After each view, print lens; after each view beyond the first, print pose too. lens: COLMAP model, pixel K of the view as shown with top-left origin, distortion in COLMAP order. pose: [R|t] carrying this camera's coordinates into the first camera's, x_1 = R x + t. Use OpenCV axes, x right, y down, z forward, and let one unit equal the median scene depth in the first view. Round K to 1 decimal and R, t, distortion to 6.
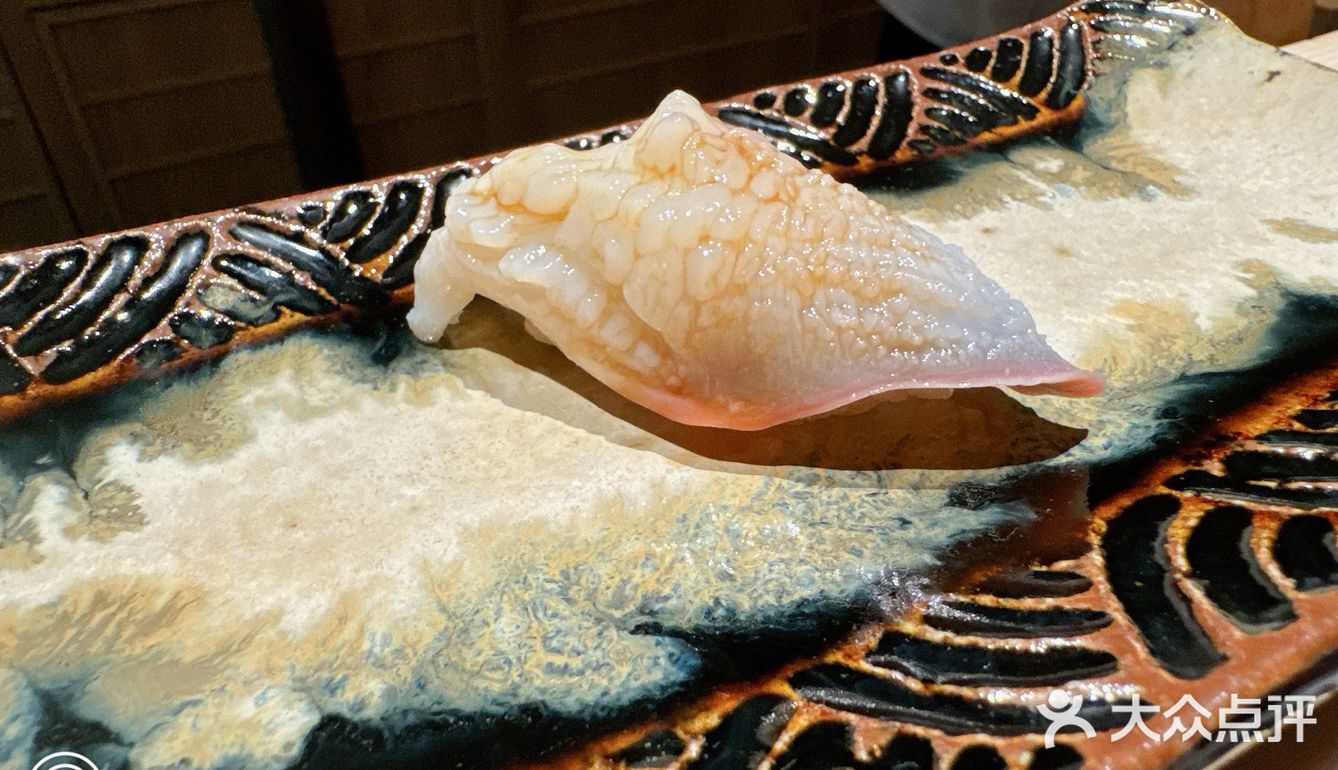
lens RADIAL K [[962.9, 0, 665.6], [0, 962.9, 380.7], [0, 0, 1]] dist [-0.006122, 0.001646]
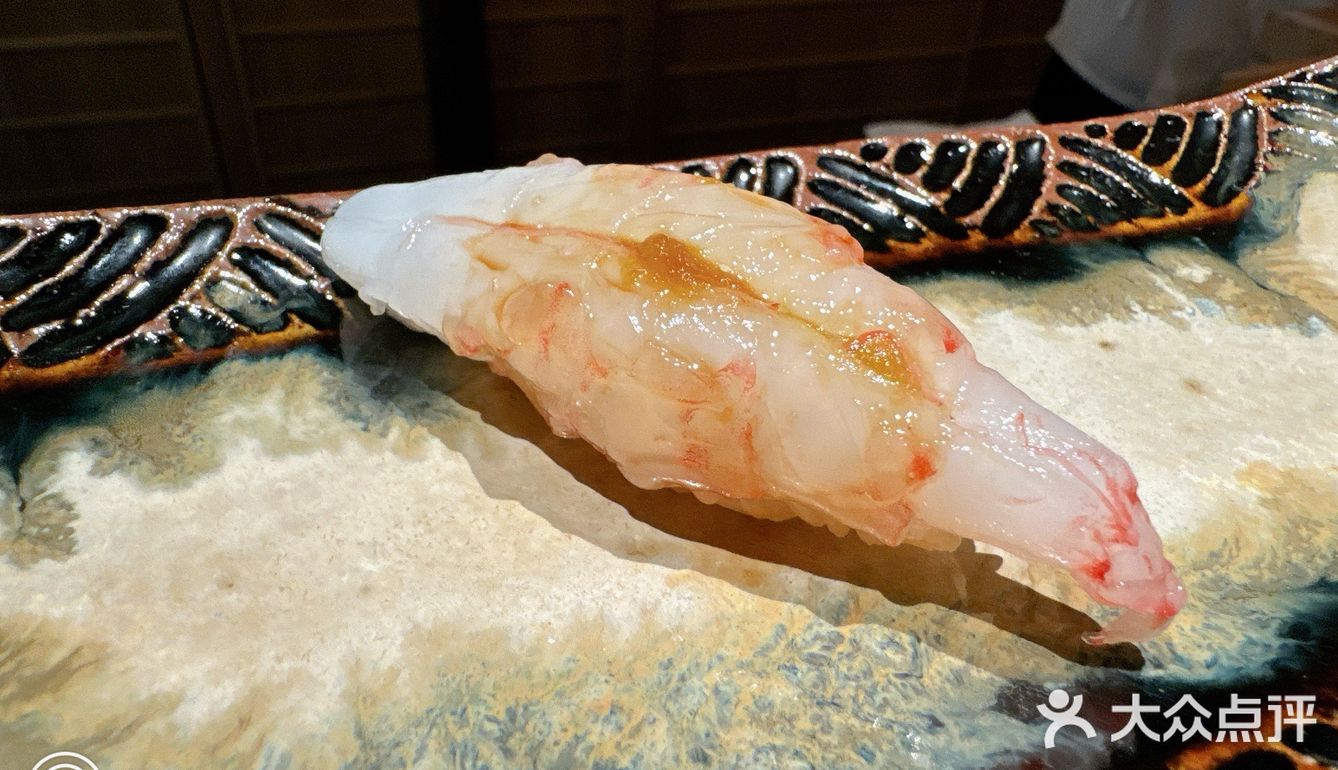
lens RADIAL K [[962.3, 0, 664.5], [0, 962.3, 384.6], [0, 0, 1]] dist [-0.007215, 0.003331]
pose [[0.982522, 0.159869, -0.095356, 0.046685], [-0.159160, 0.987138, 0.015042, -0.089054], [0.096534, 0.000397, 0.995330, 0.144737]]
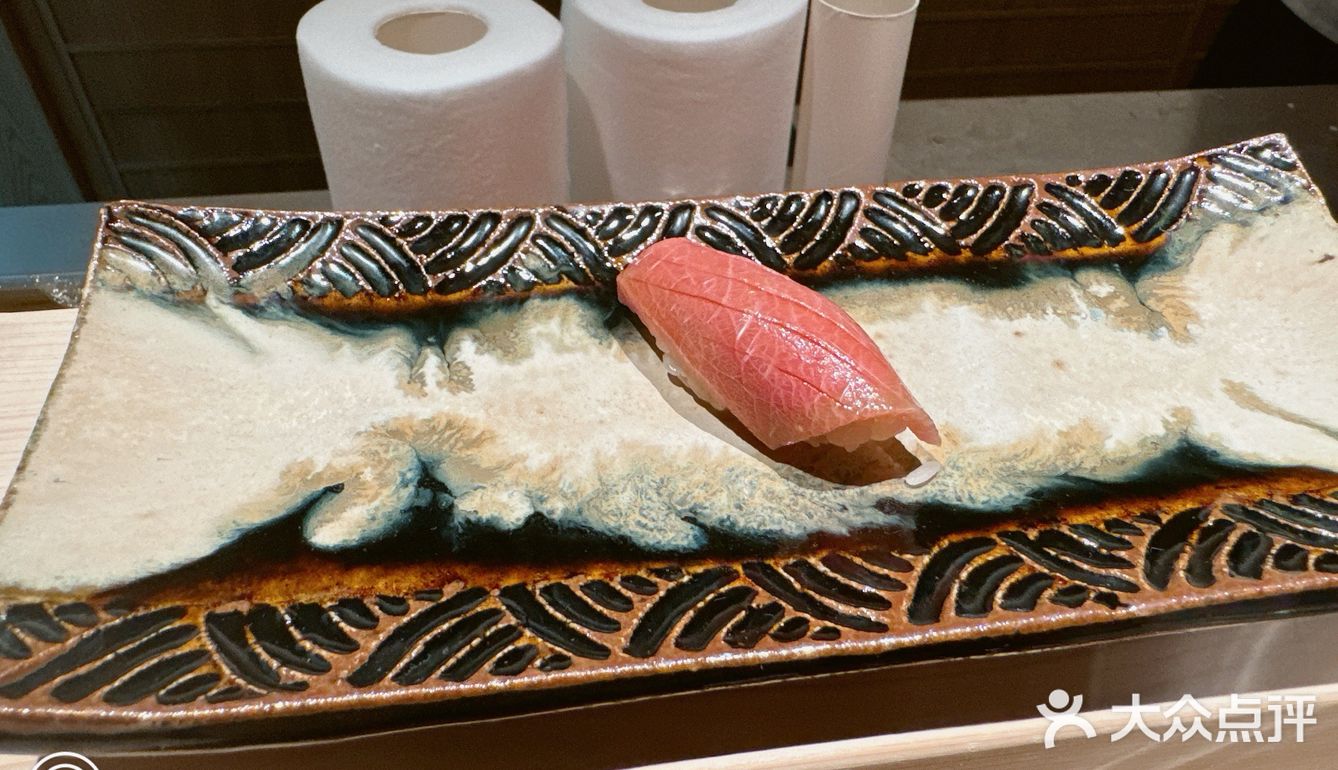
lens RADIAL K [[958.1, 0, 663.5], [0, 958.1, 381.5], [0, 0, 1]] dist [-0.003237, -0.002290]
pose [[0.934951, 0.279421, -0.218609, 0.210948], [-0.243235, 0.953425, 0.178374, -0.266629], [0.258269, -0.113597, 0.959371, -0.666664]]
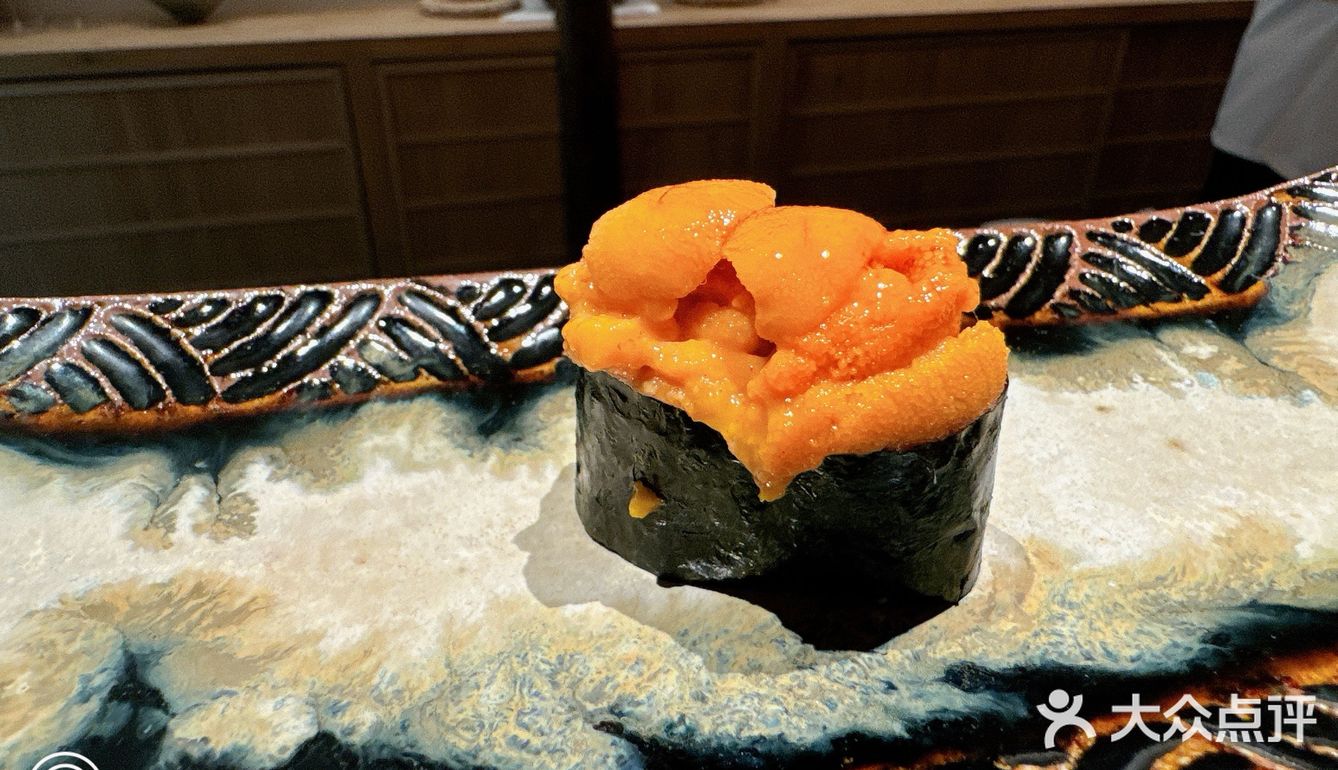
lens RADIAL K [[962.9, 0, 665.6], [0, 962.9, 380.7], [0, 0, 1]] dist [-0.006122, 0.001646]
pose [[0.957048, 0.167367, -0.236743, 0.169927], [-0.186847, 0.980416, -0.062233, -0.050477], [0.221691, 0.103795, 0.969577, -0.055358]]
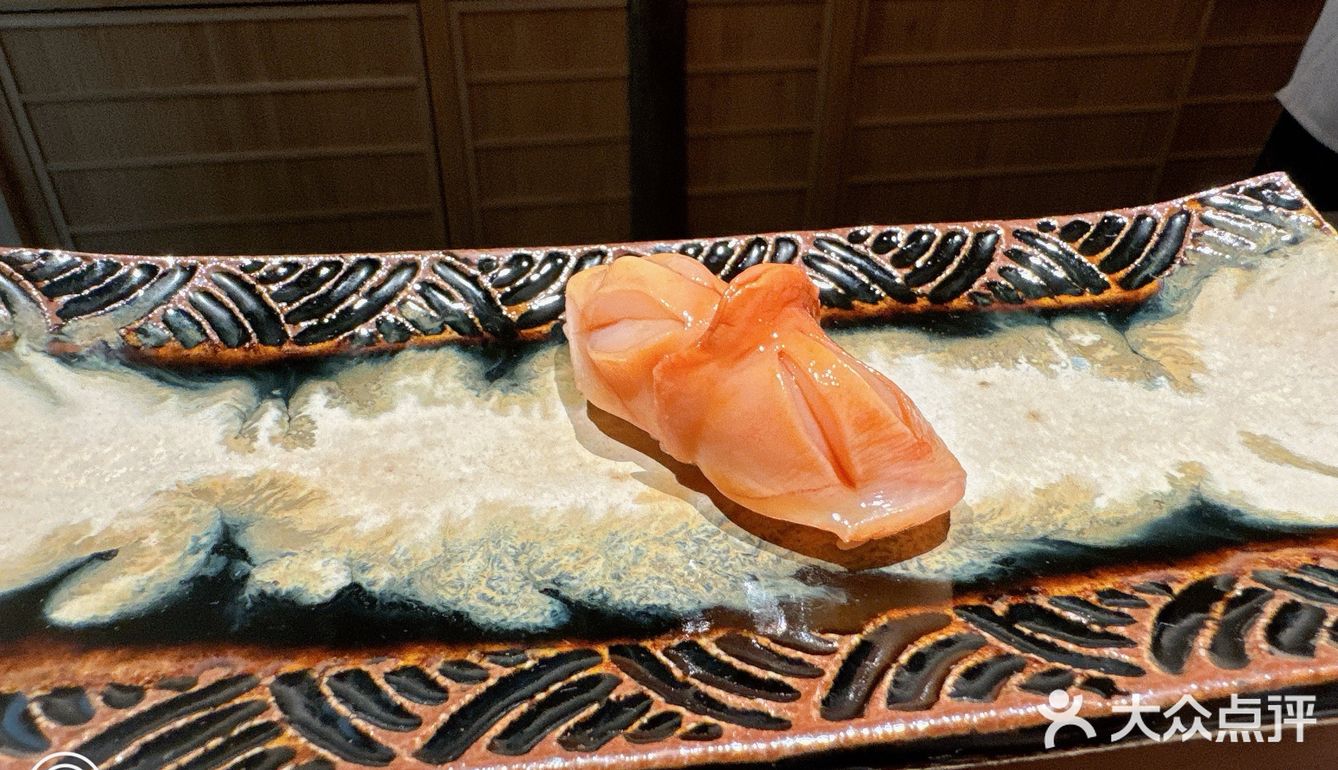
lens RADIAL K [[958.1, 0, 663.5], [0, 958.1, 381.5], [0, 0, 1]] dist [-0.003237, -0.002290]
pose [[0.930119, 0.229169, -0.286986, 0.377856], [-0.235333, 0.971823, 0.013326, -0.099301], [0.281953, 0.055143, 0.957842, -0.325674]]
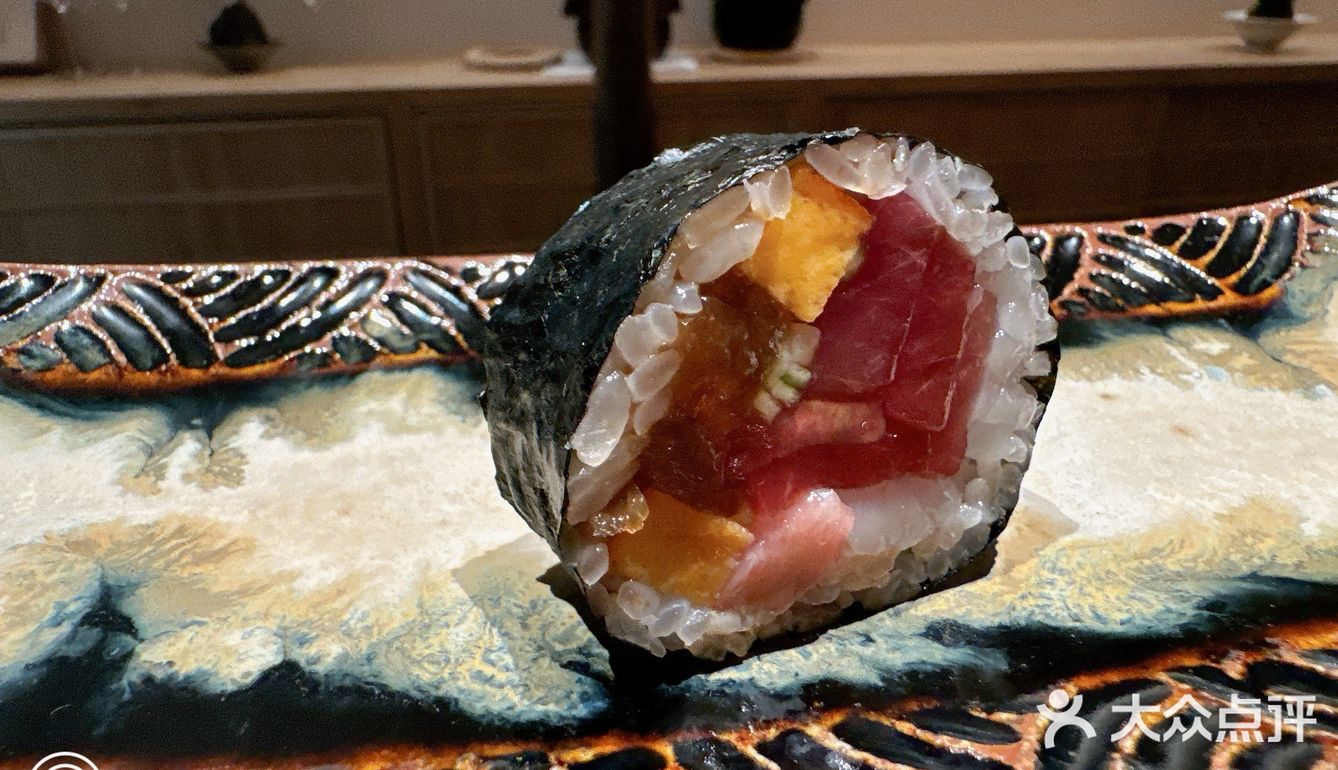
lens RADIAL K [[962.9, 0, 665.6], [0, 962.9, 380.7], [0, 0, 1]] dist [-0.006122, 0.001646]
pose [[0.943734, 0.177332, -0.279142, 0.229701], [-0.215187, 0.970227, -0.111151, 0.036196], [0.251120, 0.164965, 0.953795, -0.027978]]
